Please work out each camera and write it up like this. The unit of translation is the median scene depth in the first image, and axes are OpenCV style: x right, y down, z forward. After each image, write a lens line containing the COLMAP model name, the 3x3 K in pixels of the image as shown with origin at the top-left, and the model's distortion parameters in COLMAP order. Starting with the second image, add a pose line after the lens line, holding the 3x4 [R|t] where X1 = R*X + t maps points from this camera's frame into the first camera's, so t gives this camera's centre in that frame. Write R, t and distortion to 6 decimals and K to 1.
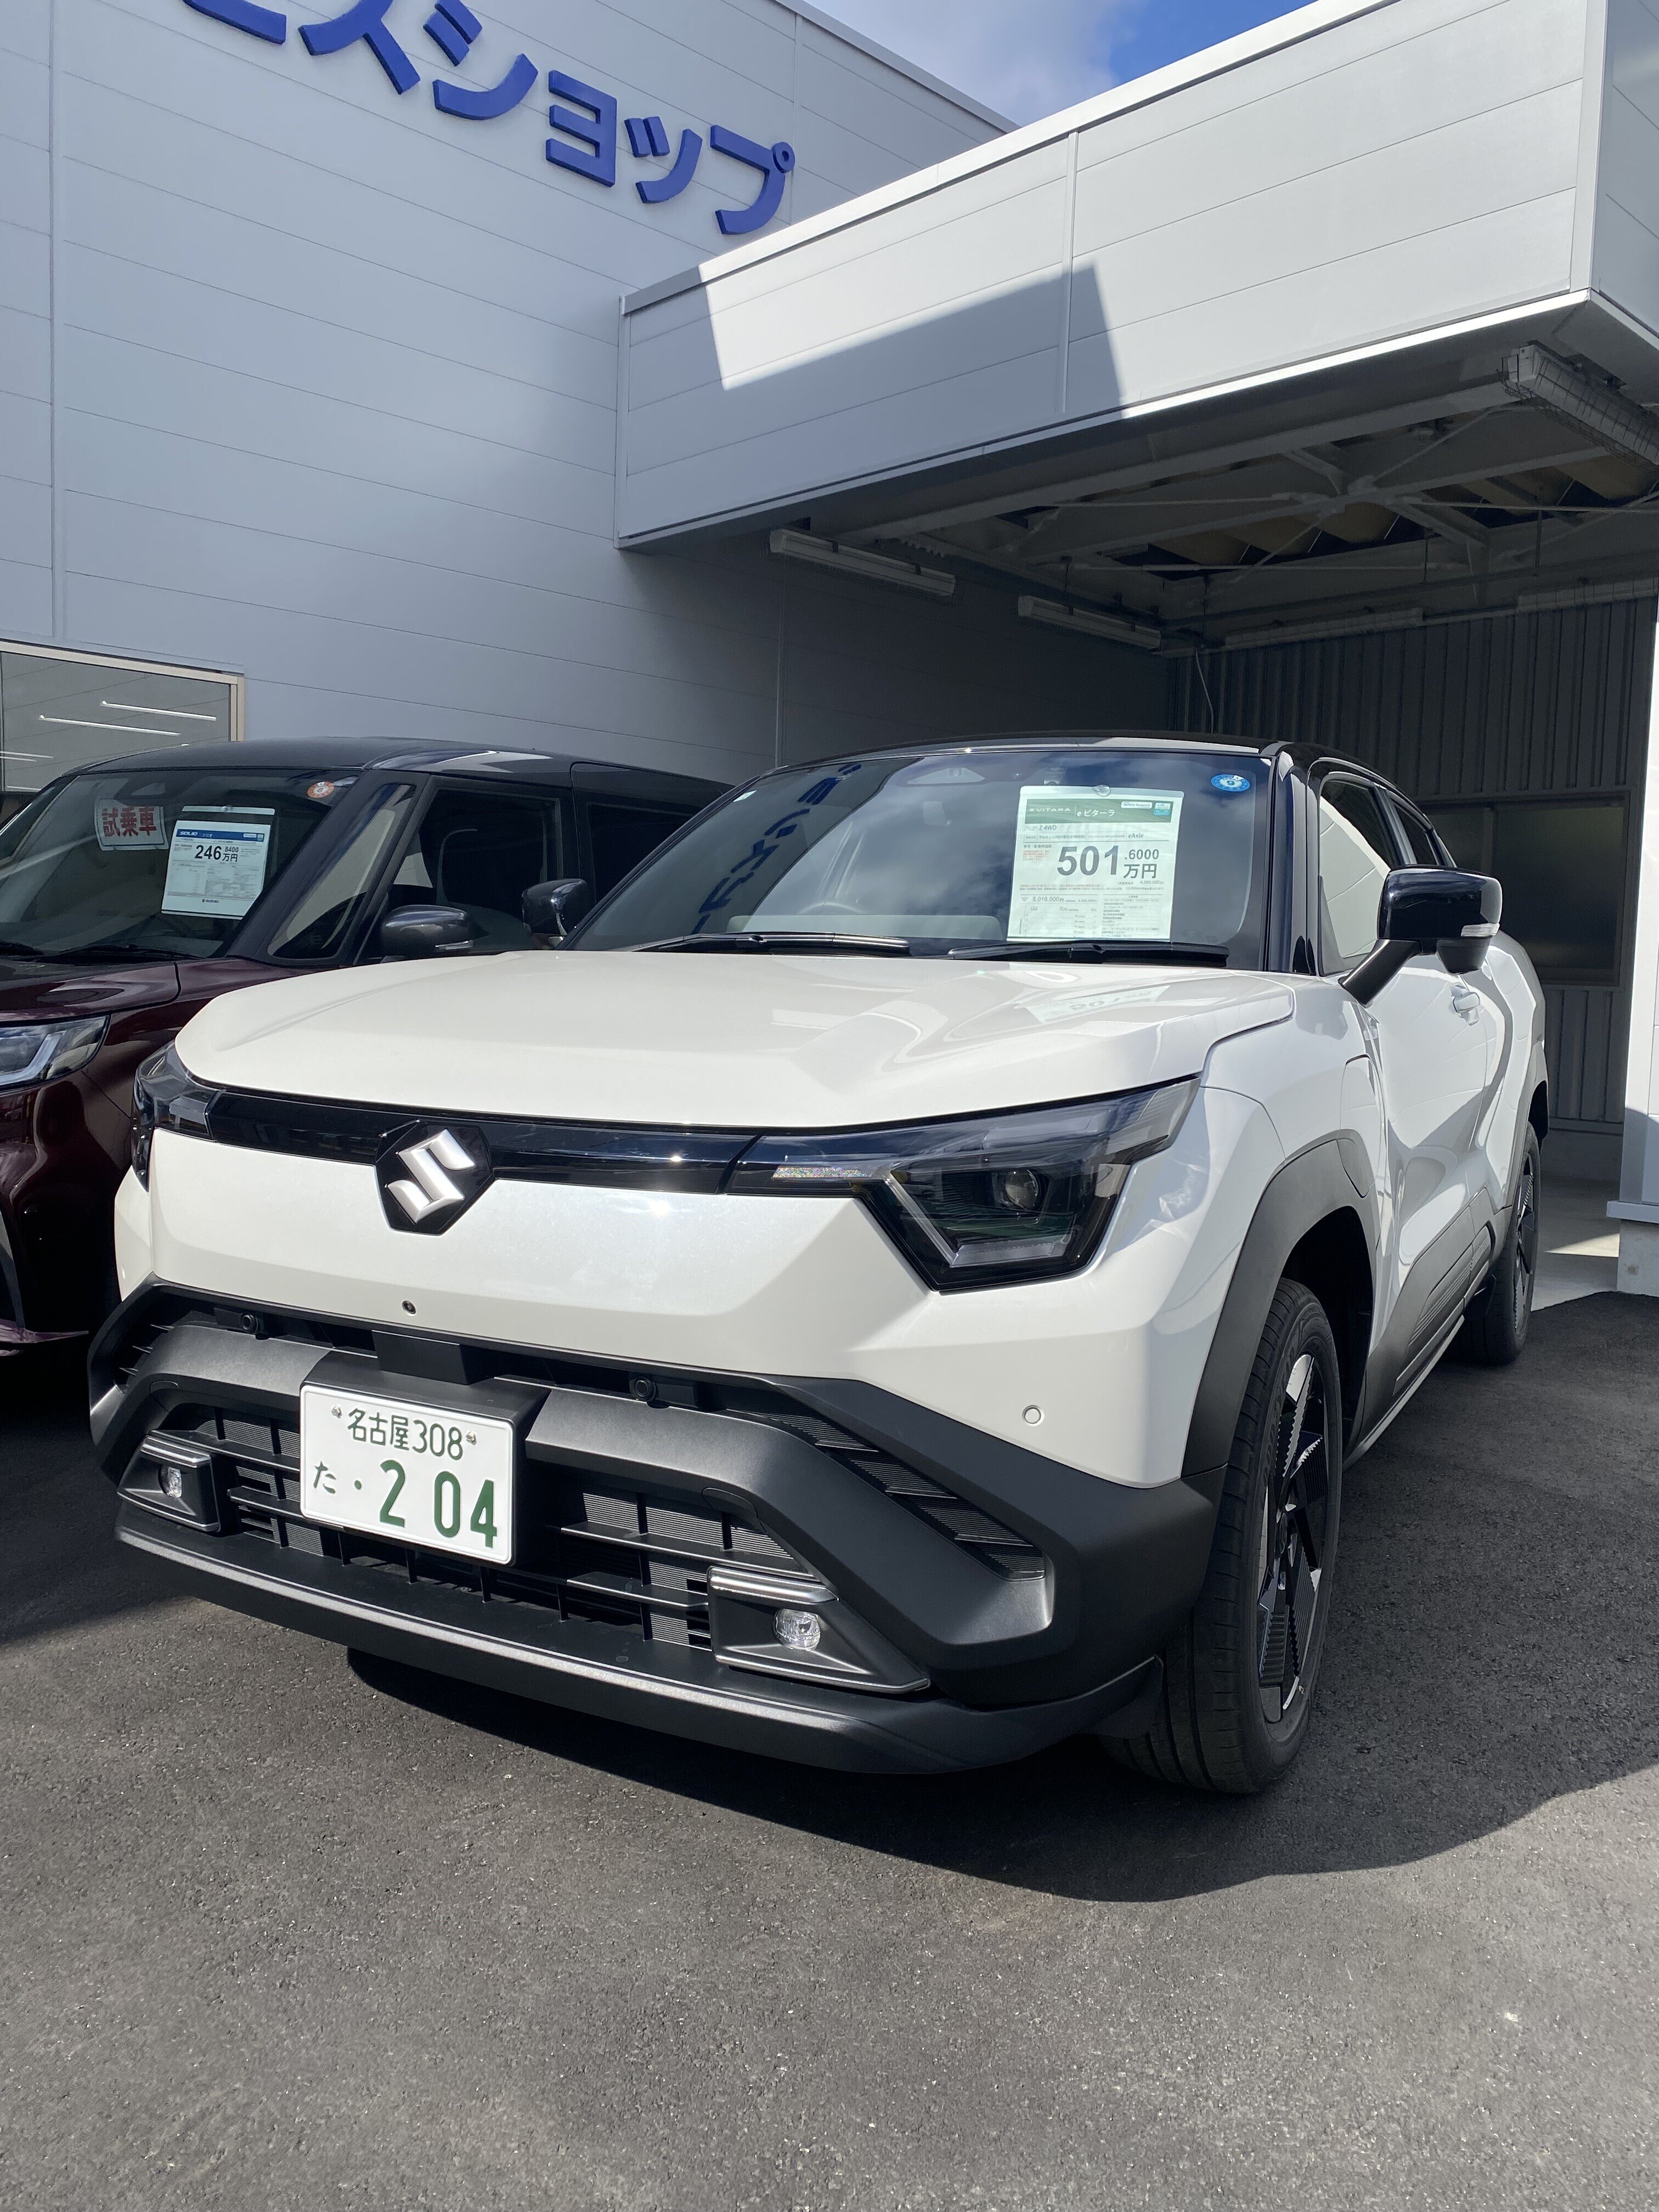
lens RADIAL K [[1769.5, 0, 824.0], [0, 1769.5, 1063.5], [0, 0, 1]] dist [0.052677, -0.066336]
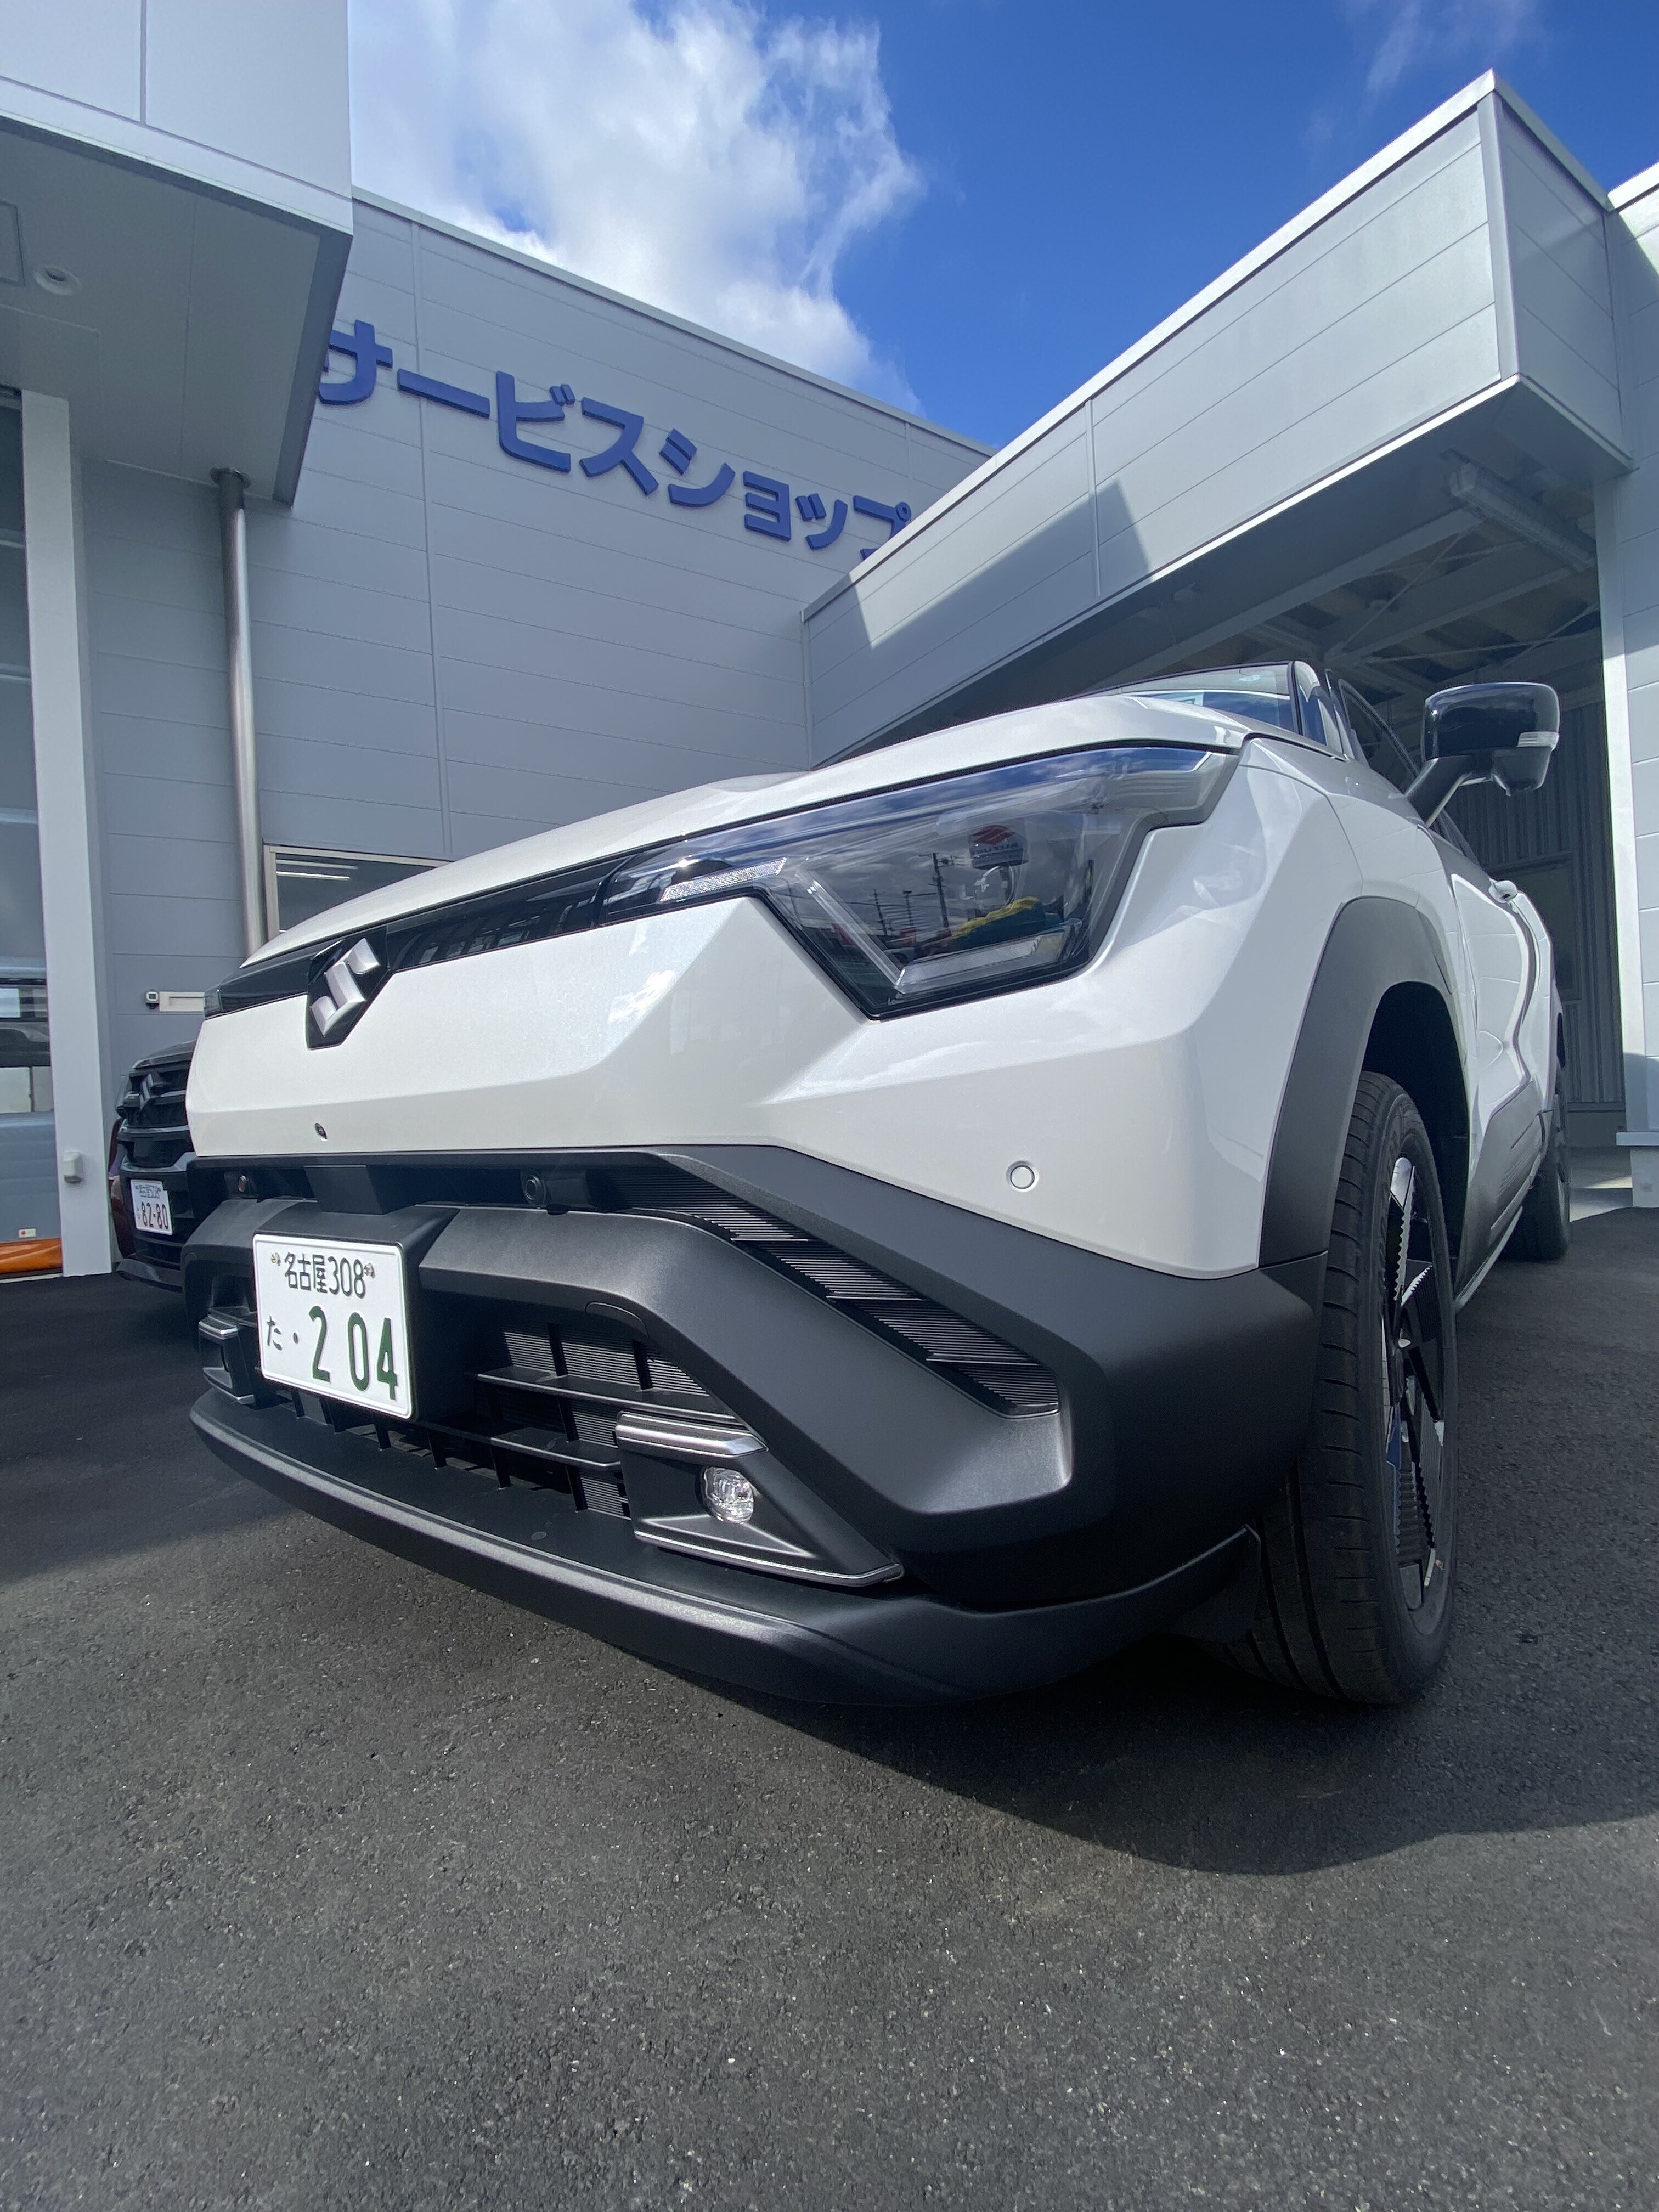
lens RADIAL K [[1008.9, 0, 829.5], [0, 1008.9, 1106.0], [0, 0, 1]] dist [0.030698, -0.026322]
pose [[0.979594, -0.081741, -0.183615, 0.109336], [0.069455, 0.994955, -0.072389, 0.179599], [0.188606, 0.058159, 0.980329, 0.551046]]
